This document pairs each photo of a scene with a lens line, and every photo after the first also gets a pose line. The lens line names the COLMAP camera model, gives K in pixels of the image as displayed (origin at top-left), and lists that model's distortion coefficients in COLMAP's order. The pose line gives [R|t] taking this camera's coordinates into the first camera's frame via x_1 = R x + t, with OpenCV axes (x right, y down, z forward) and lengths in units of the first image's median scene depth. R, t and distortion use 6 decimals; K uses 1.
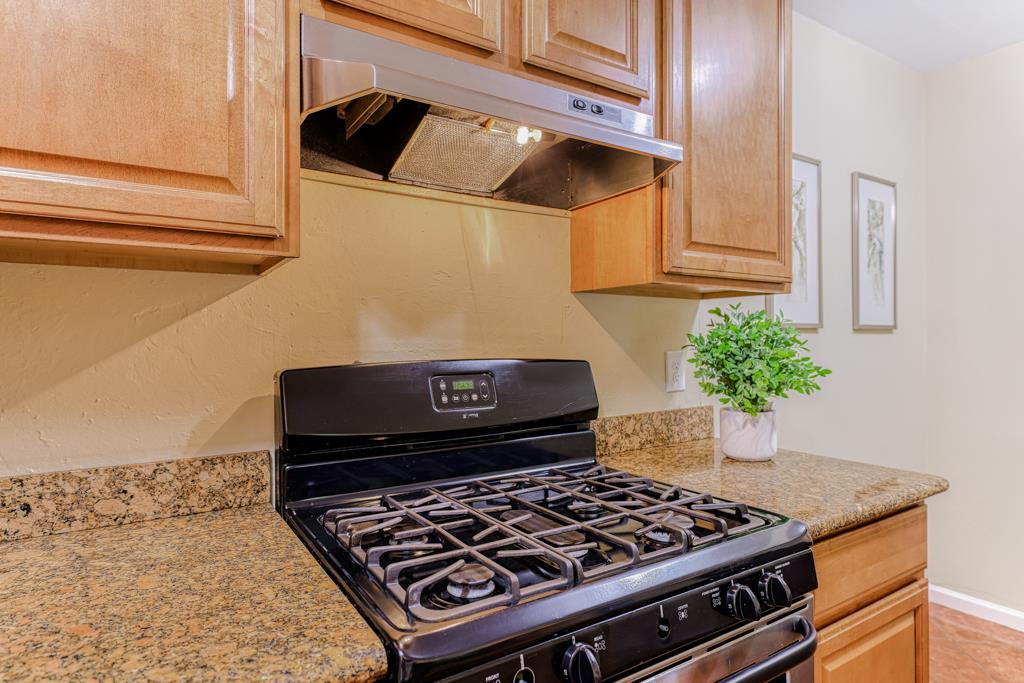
lens RADIAL K [[572.5, 0, 513.0], [0, 572.5, 343.1], [0, 0, 1]] dist [0.007708, -0.000134]
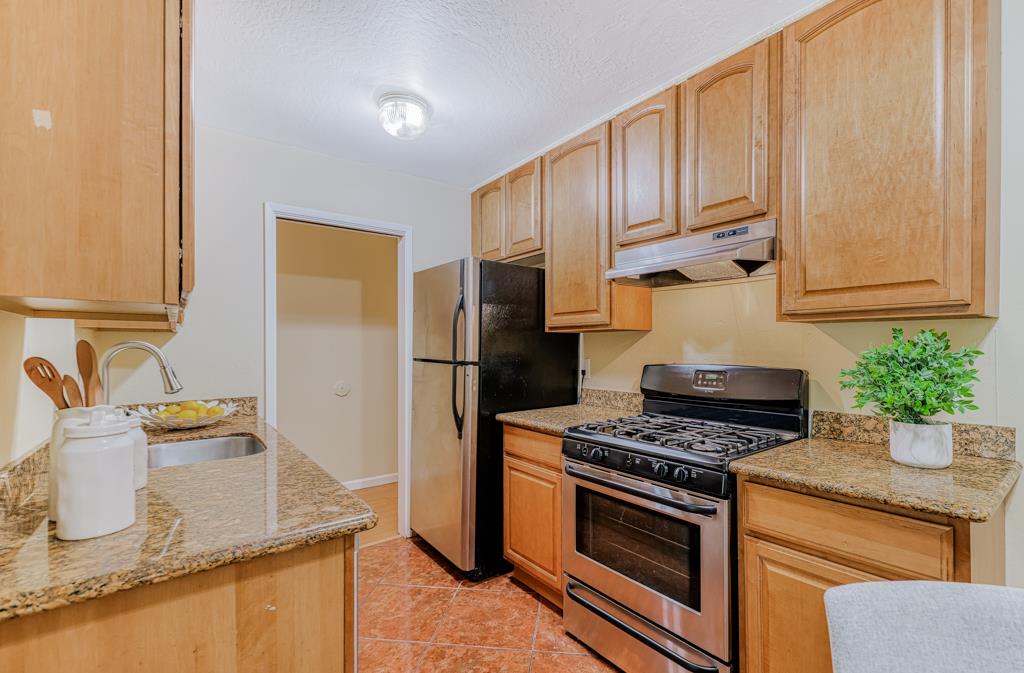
lens RADIAL K [[451.3, 0, 527.7], [0, 451.3, 349.1], [0, 0, 1]] dist [0.000694, 0.000172]
pose [[0.103494, 0.009233, -0.994587, 1.389178], [0.001141, 0.999955, 0.009402, -0.040137], [0.994629, -0.002107, 0.103478, 0.169418]]
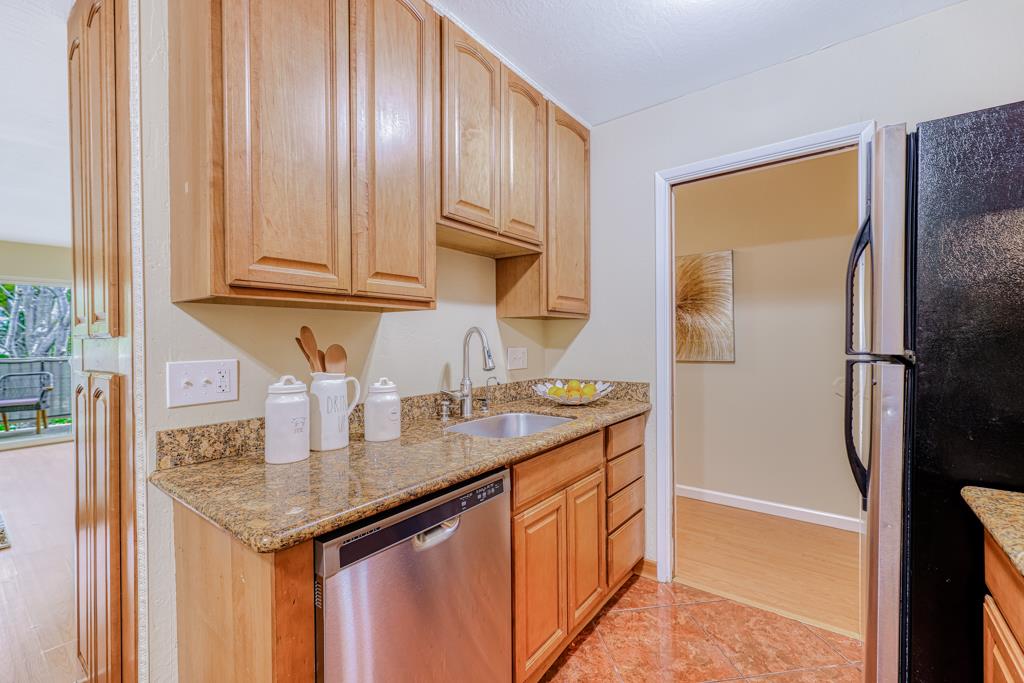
lens RADIAL K [[435.8, 0, 513.4], [0, 435.8, 339.9], [0, 0, 1]] dist [0.002558, -0.000772]
pose [[-0.933940, 0.016761, -0.357036, 0.517305], [0.014599, 0.999855, 0.008749, -0.019079], [0.357131, 0.002959, -0.934050, 0.645314]]
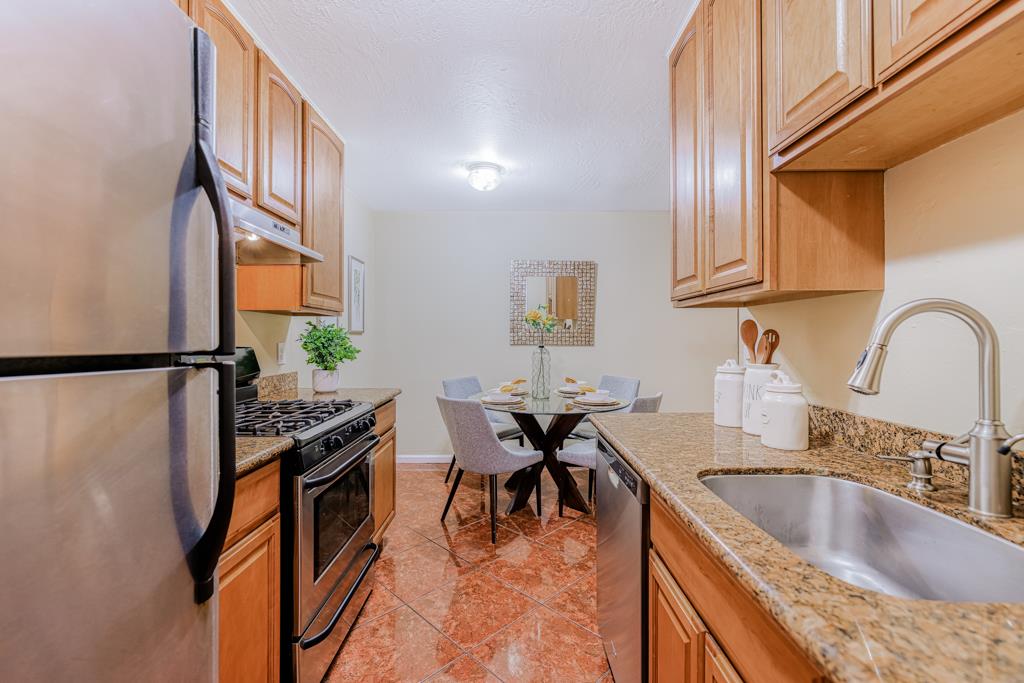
lens RADIAL K [[435.8, 0, 516.6], [0, 435.8, 339.5], [0, 0, 1]] dist [0.002558, -0.000772]
pose [[0.529180, 0.006371, 0.848486, -0.693874], [-0.003516, 0.999980, -0.005316, 0.009942], [-0.848502, -0.000170, 0.529191, -0.546044]]
